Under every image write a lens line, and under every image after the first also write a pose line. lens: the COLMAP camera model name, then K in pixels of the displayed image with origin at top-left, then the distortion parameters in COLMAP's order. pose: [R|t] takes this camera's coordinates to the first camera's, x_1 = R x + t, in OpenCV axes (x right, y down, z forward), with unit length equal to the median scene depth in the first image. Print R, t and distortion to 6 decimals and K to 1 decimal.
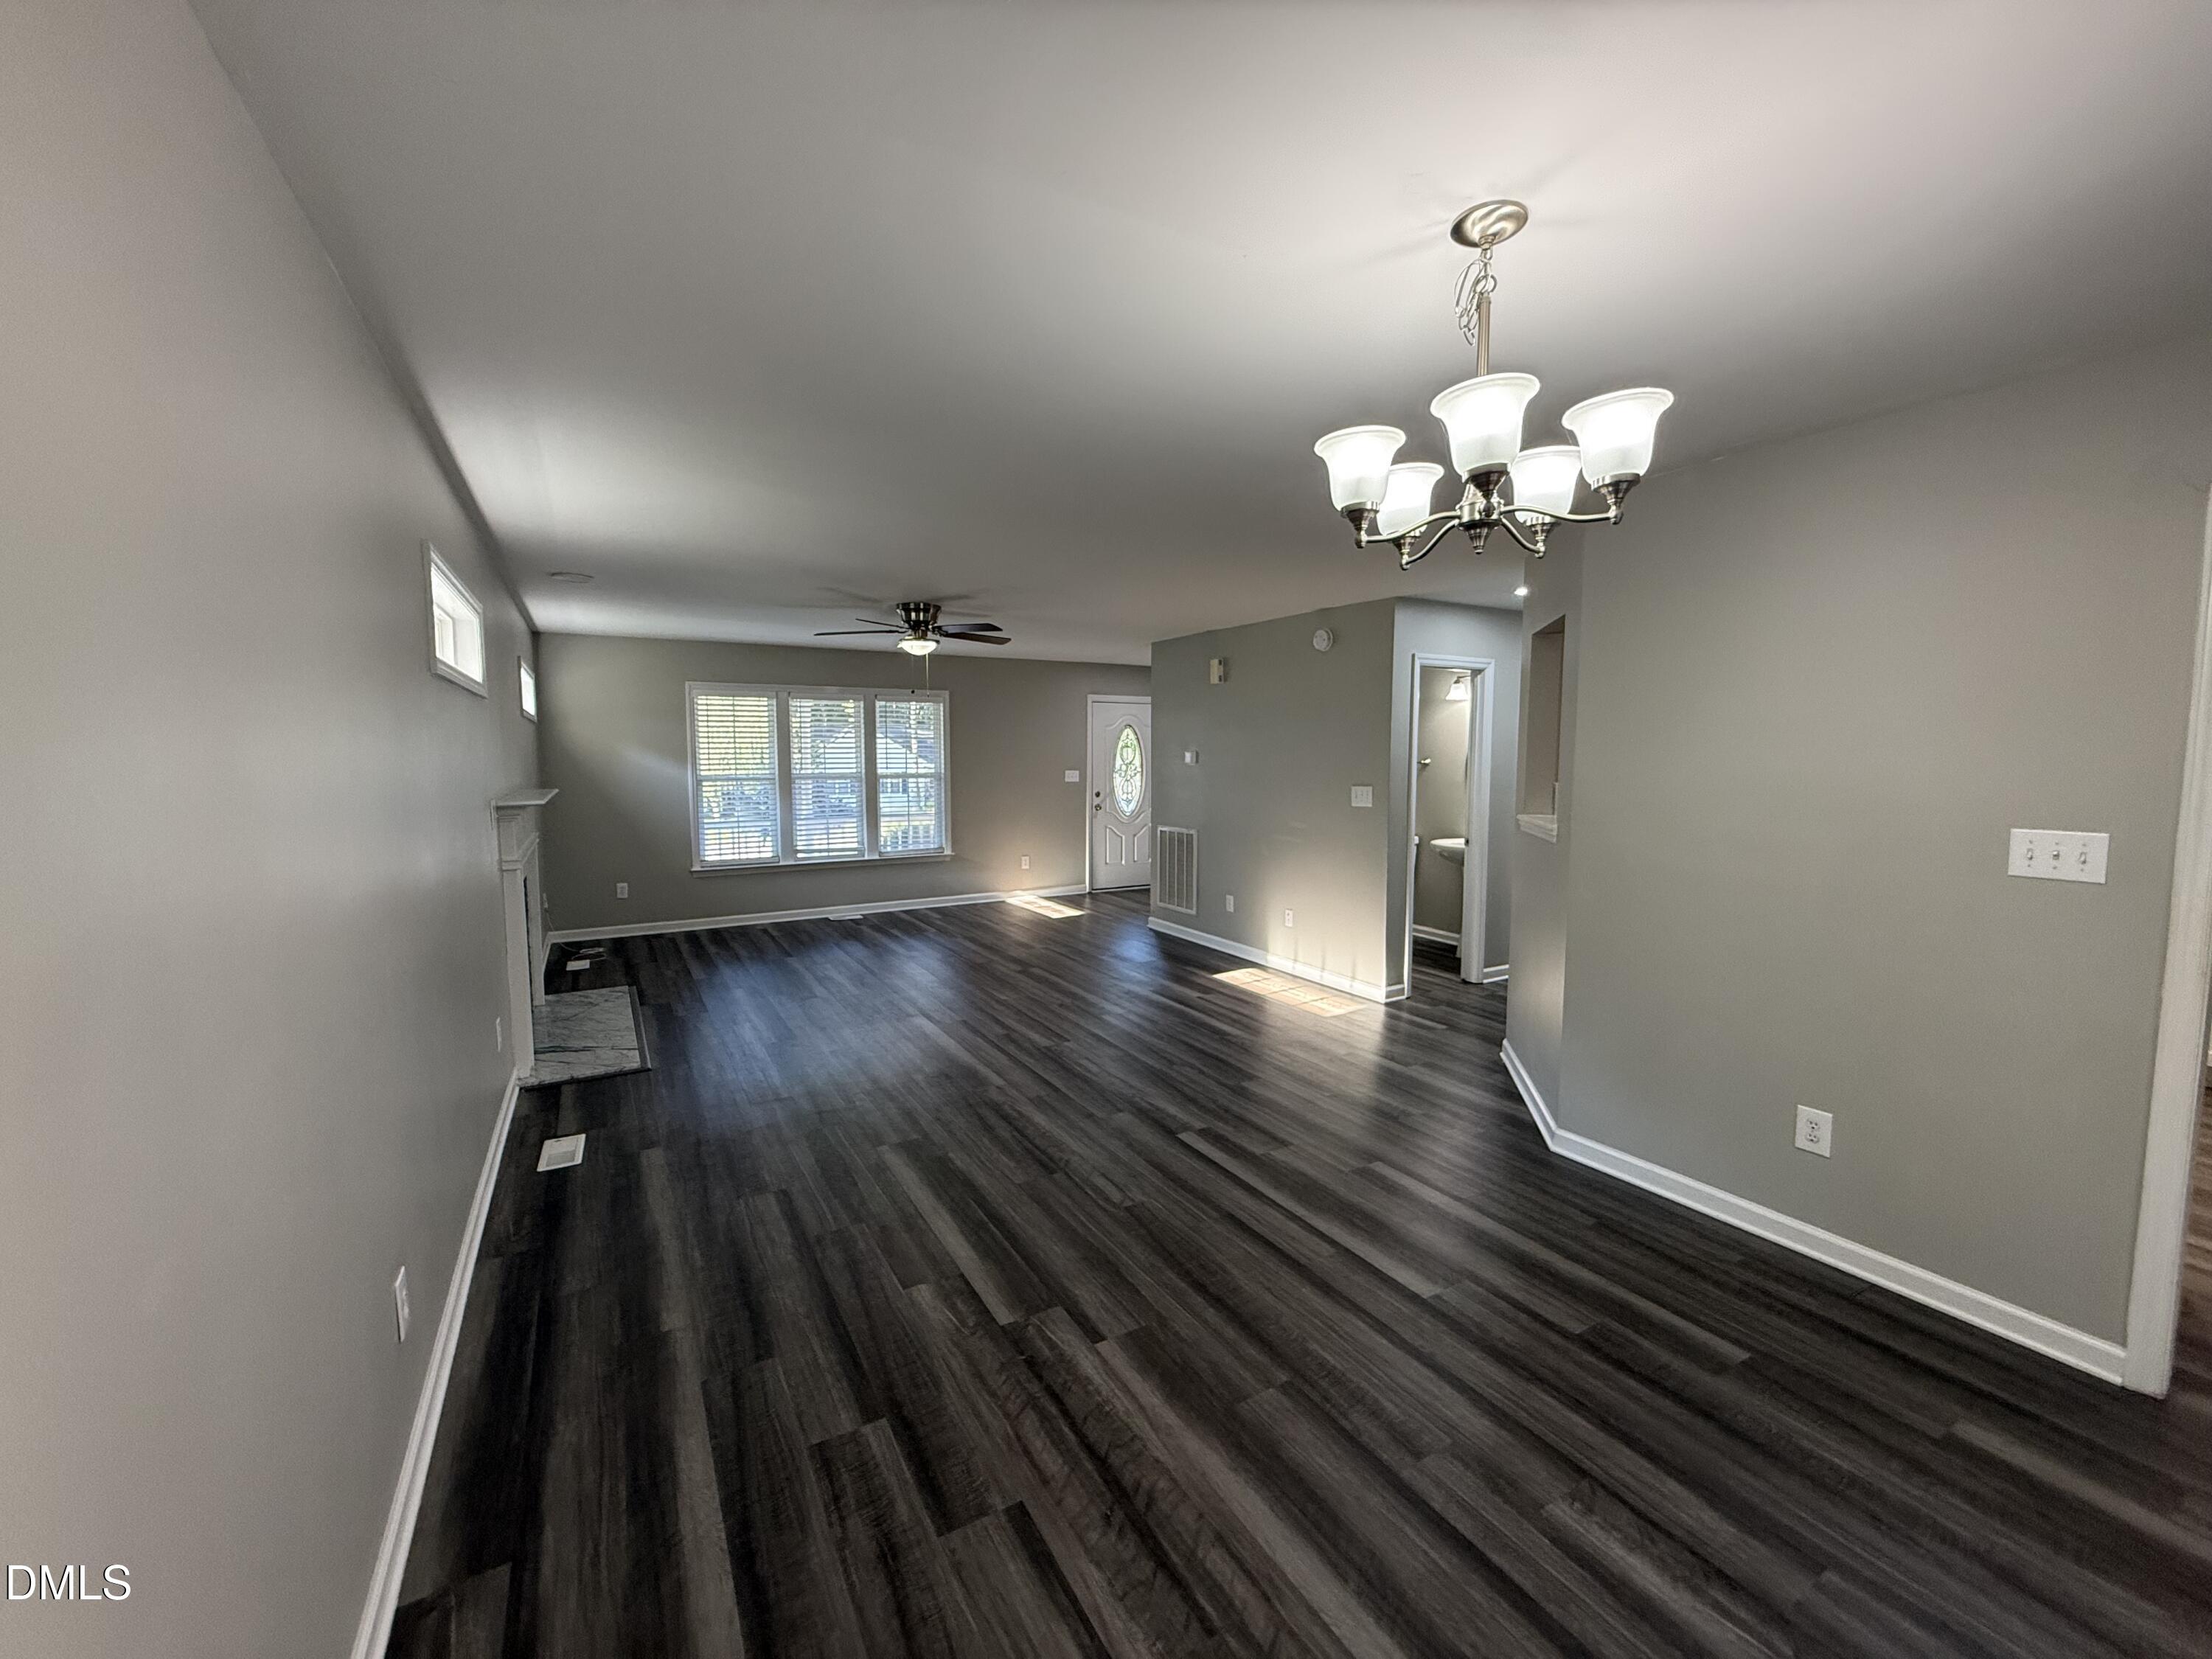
lens RADIAL K [[883.8, 0, 1103.6], [0, 883.8, 824.4], [0, 0, 1]] dist [-0.000974, 0.000496]
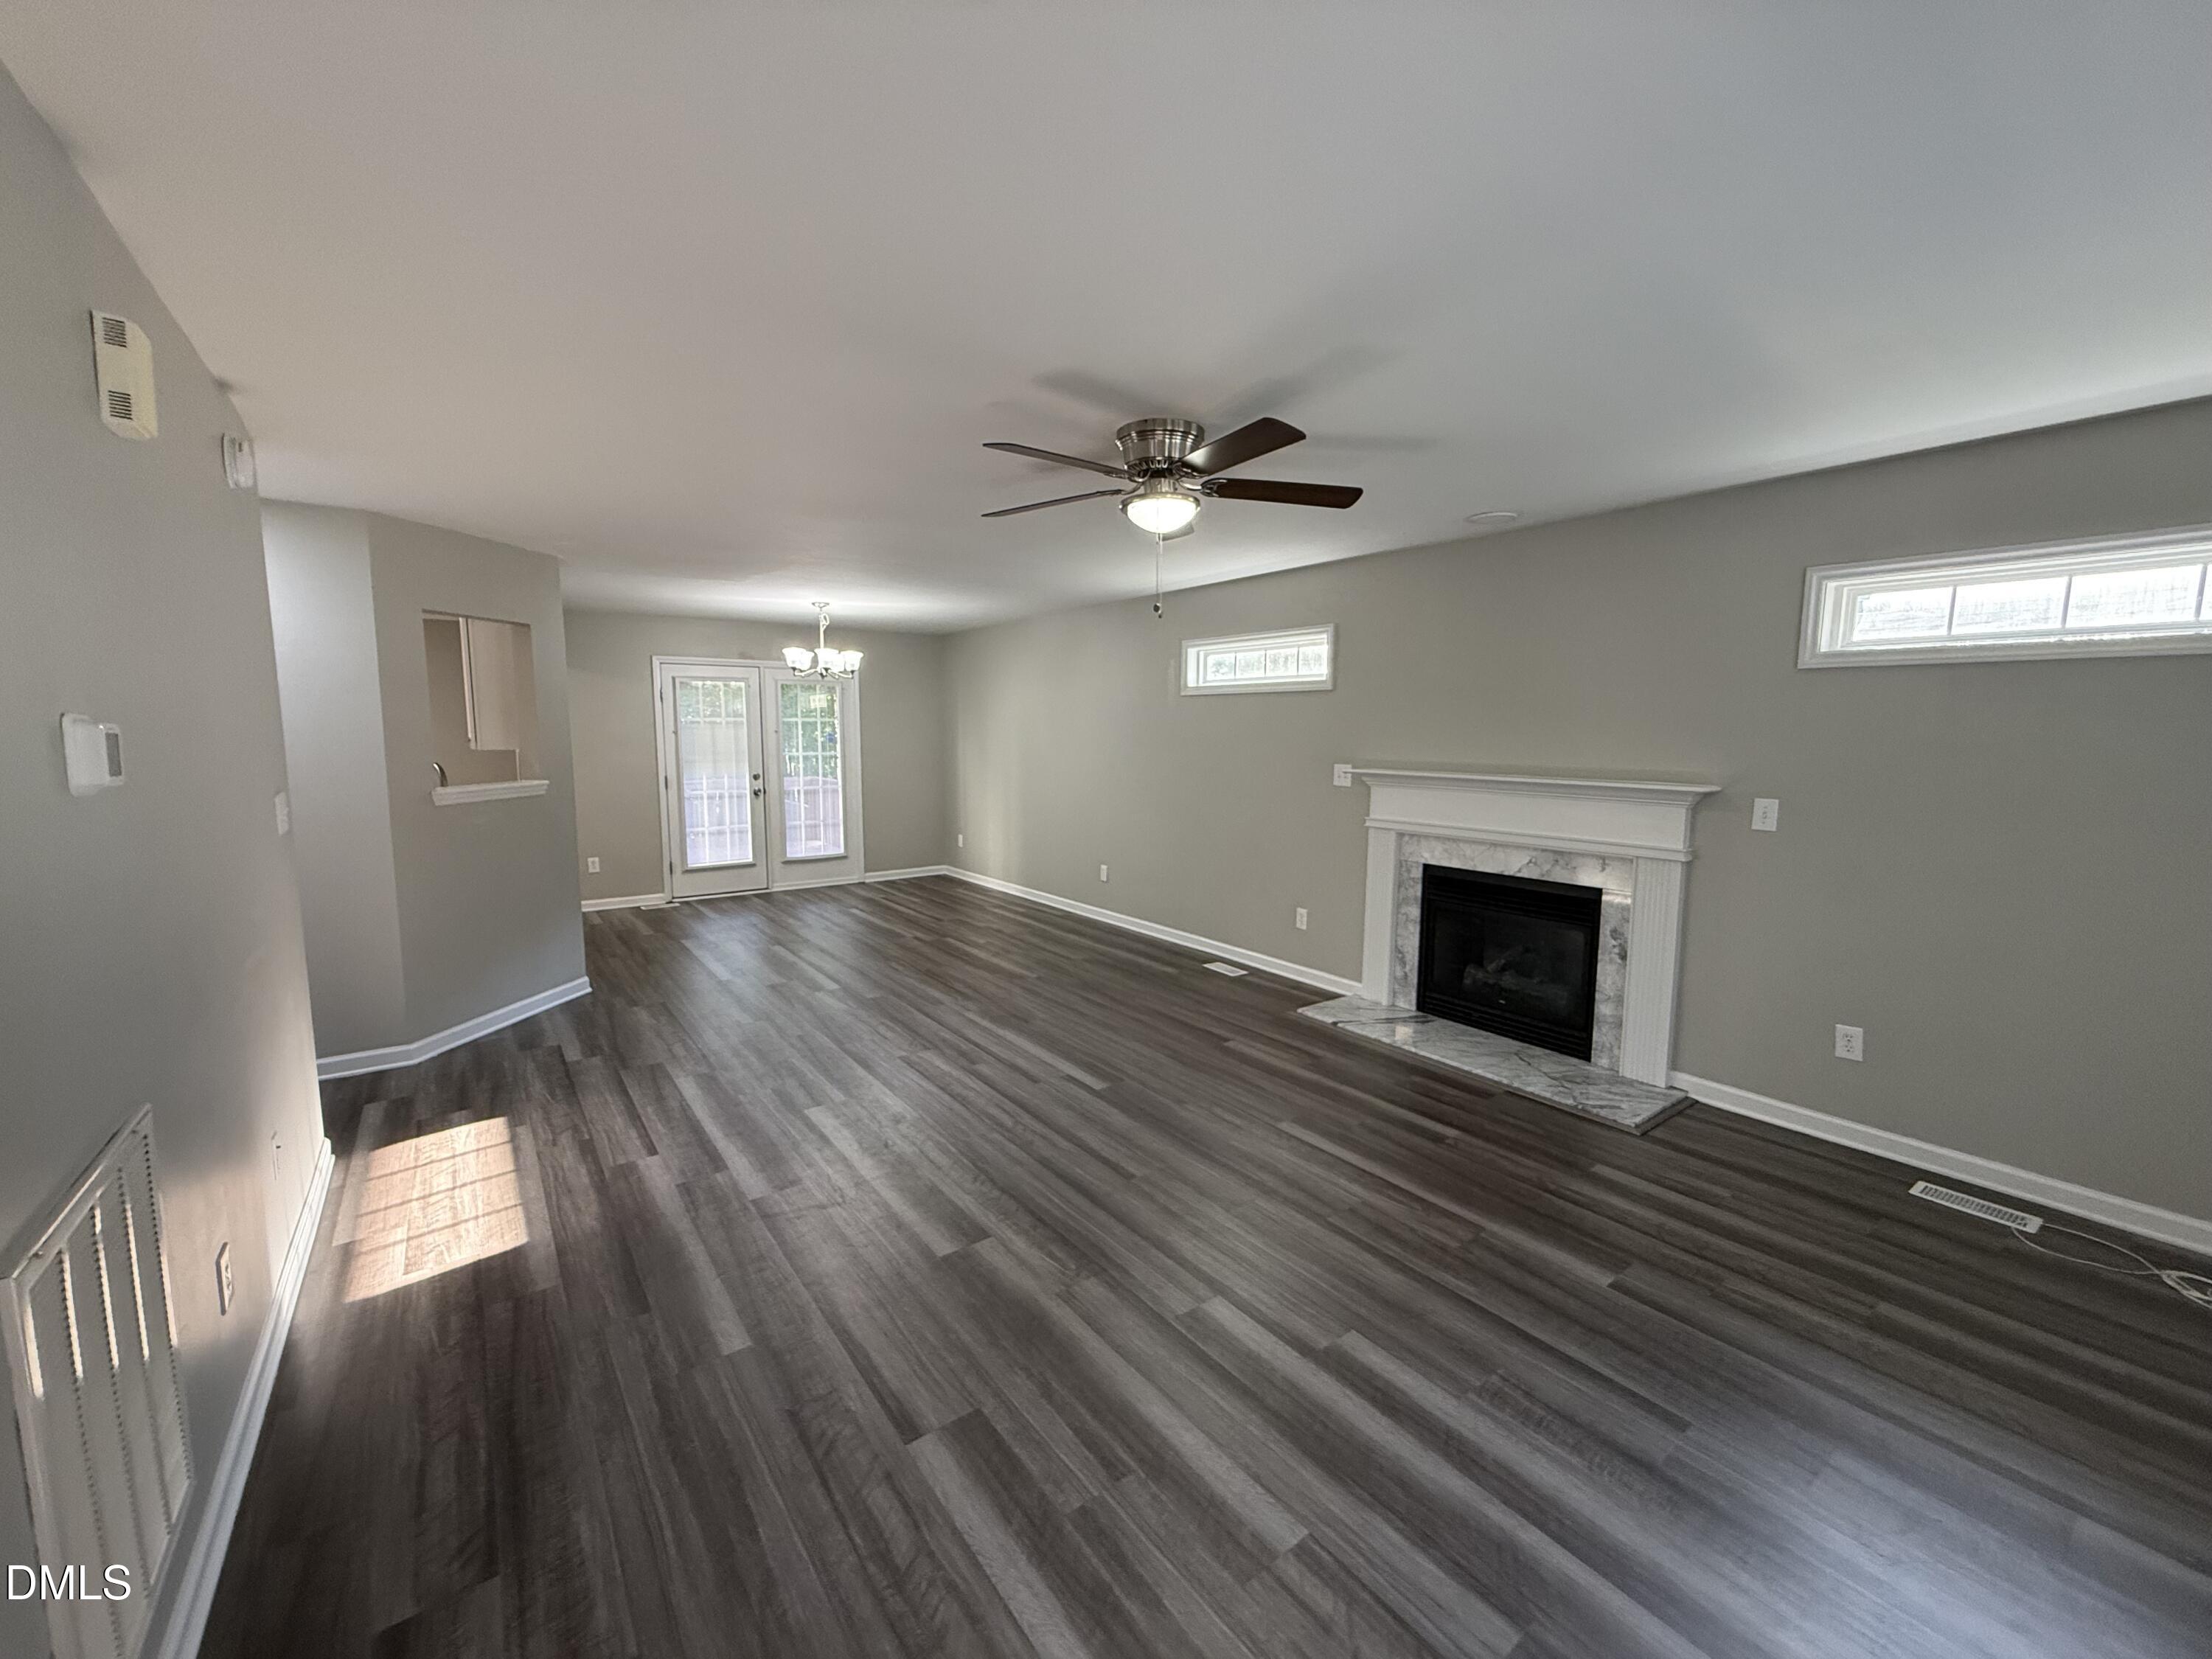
lens RADIAL K [[883.8, 0, 1103.1], [0, 883.8, 829.9], [0, 0, 1]] dist [-0.000974, 0.000496]
pose [[-0.993753, 0.011920, -0.110966, -0.150883], [-0.010019, 0.980737, 0.195076, -0.156644], [0.111154, 0.194969, -0.974491, 1.908495]]
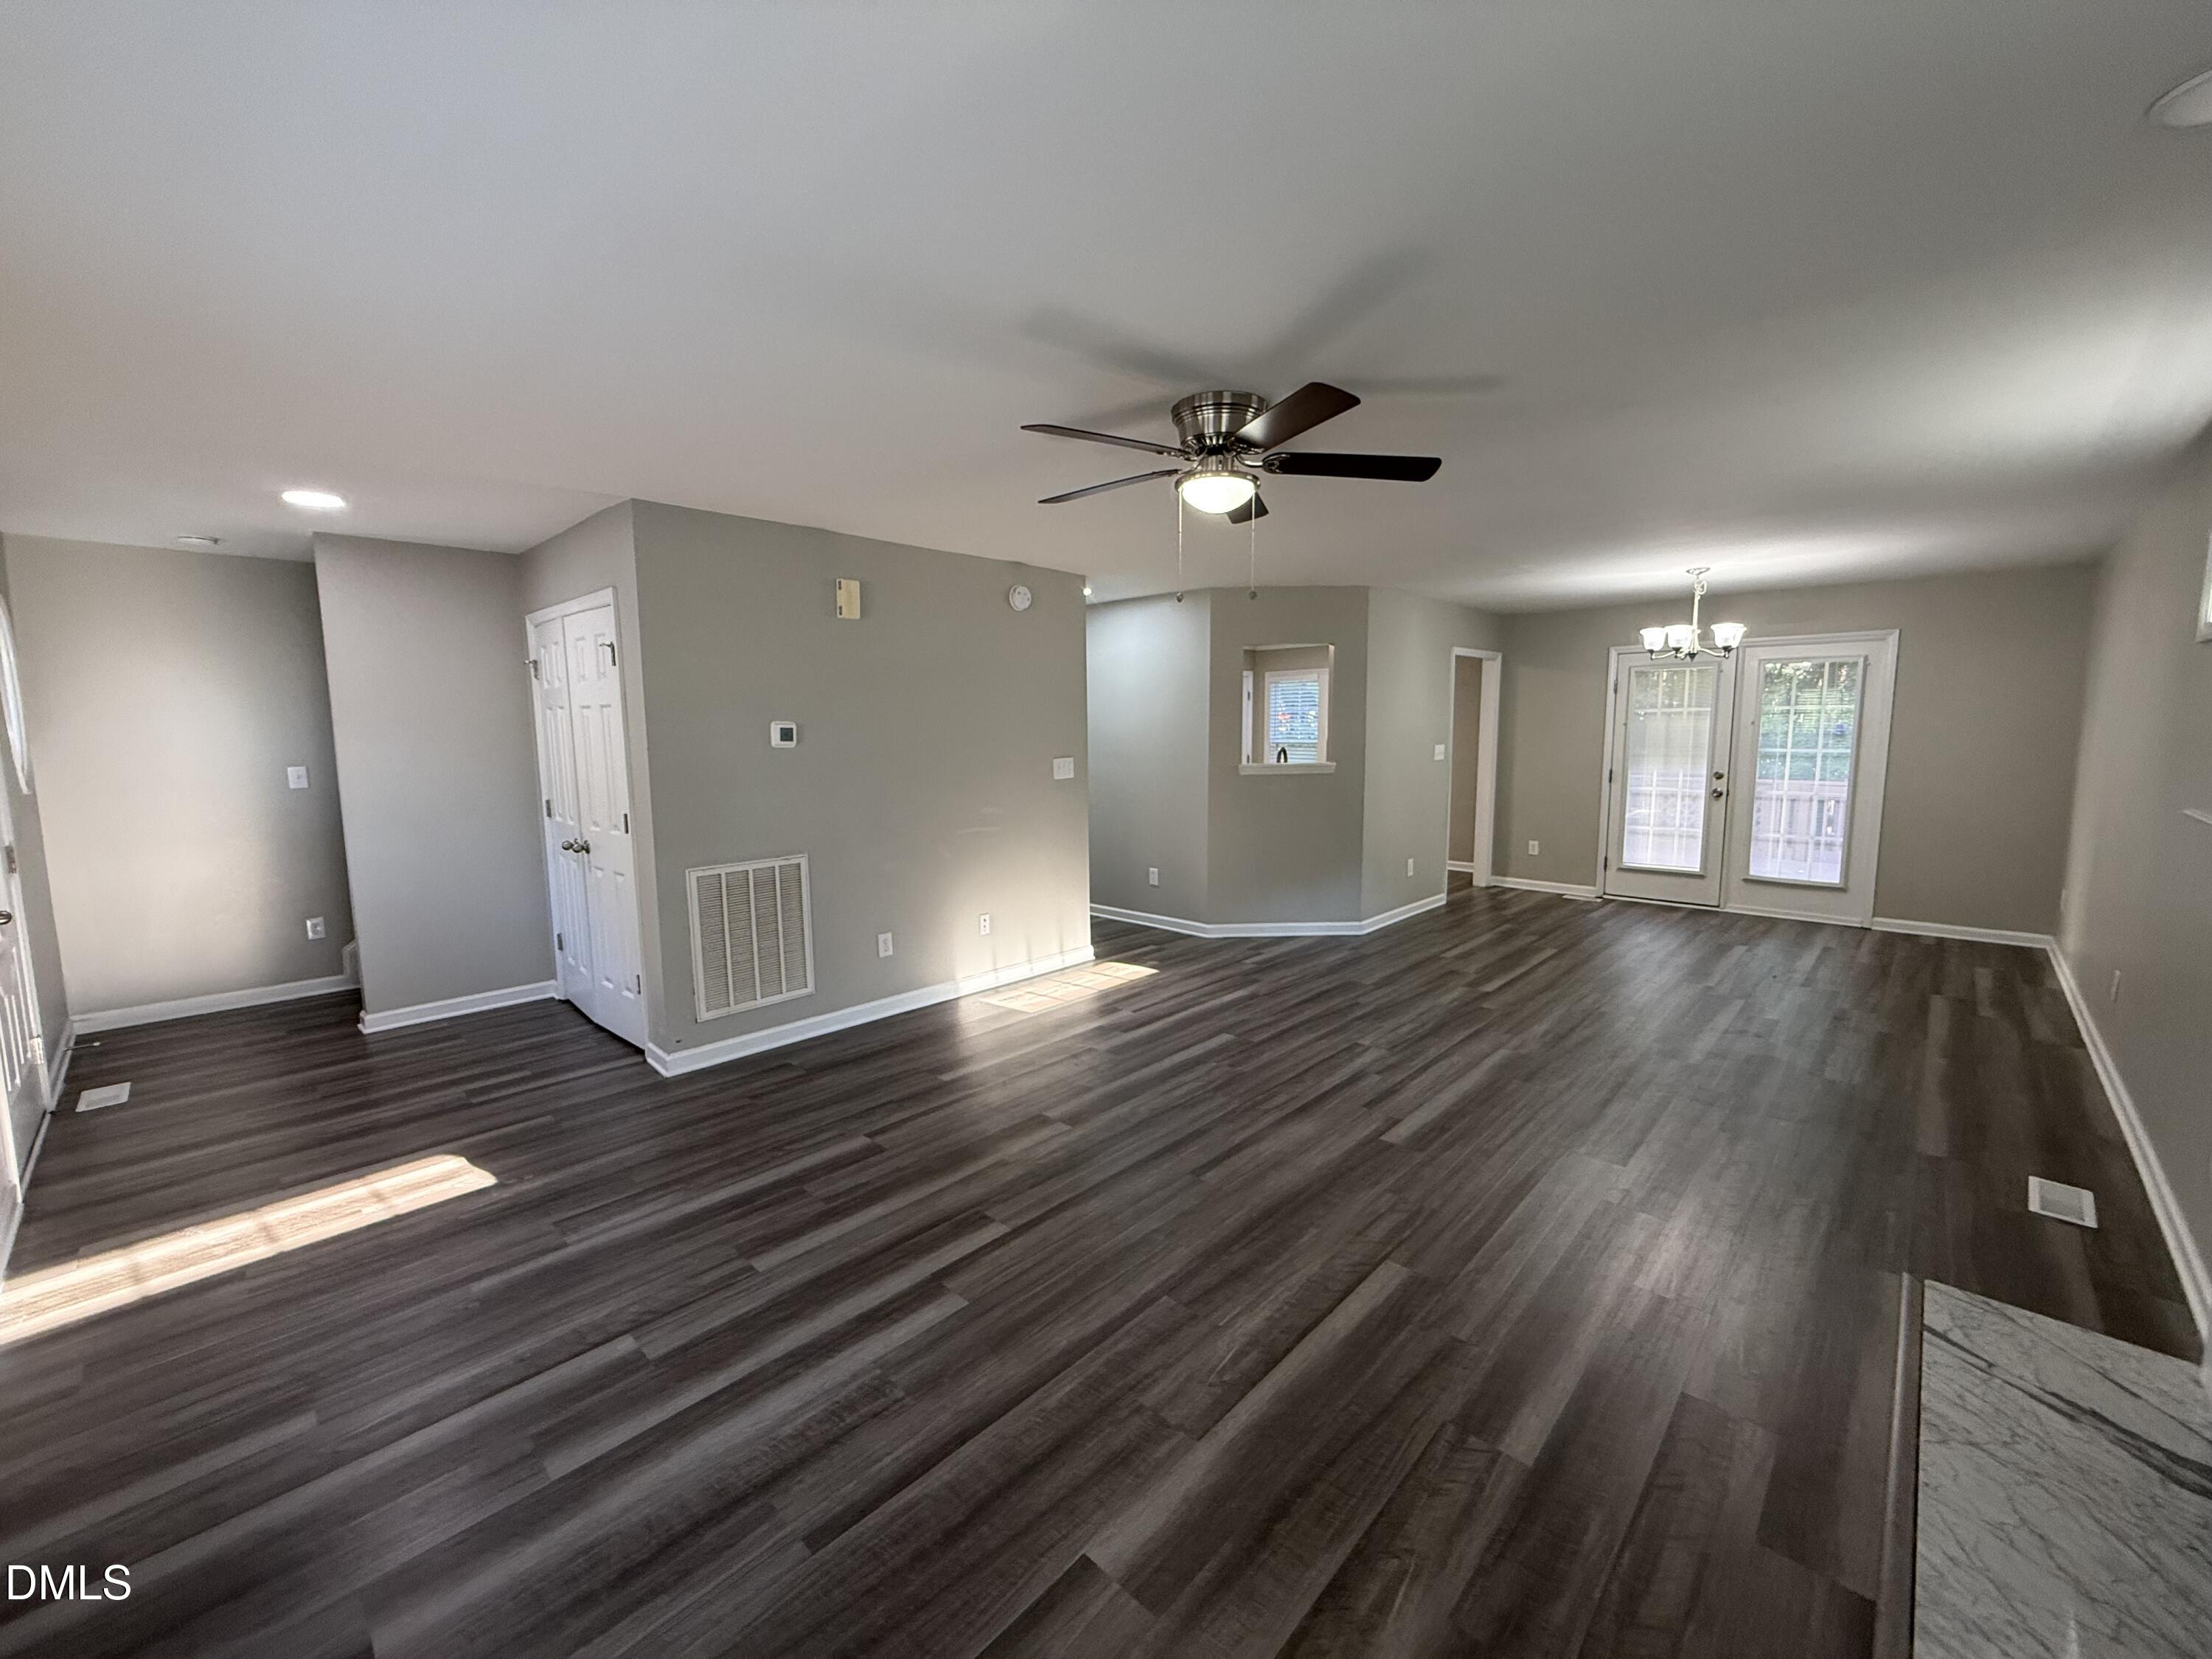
lens RADIAL K [[883.8, 0, 1096.9], [0, 883.8, 826.0], [0, 0, 1]] dist [-0.000974, 0.000496]
pose [[-0.282258, -0.106043, 0.953460, -0.828503], [0.087235, 0.986917, 0.135589, -0.122092], [-0.955364, 0.121446, -0.269314, 1.525362]]
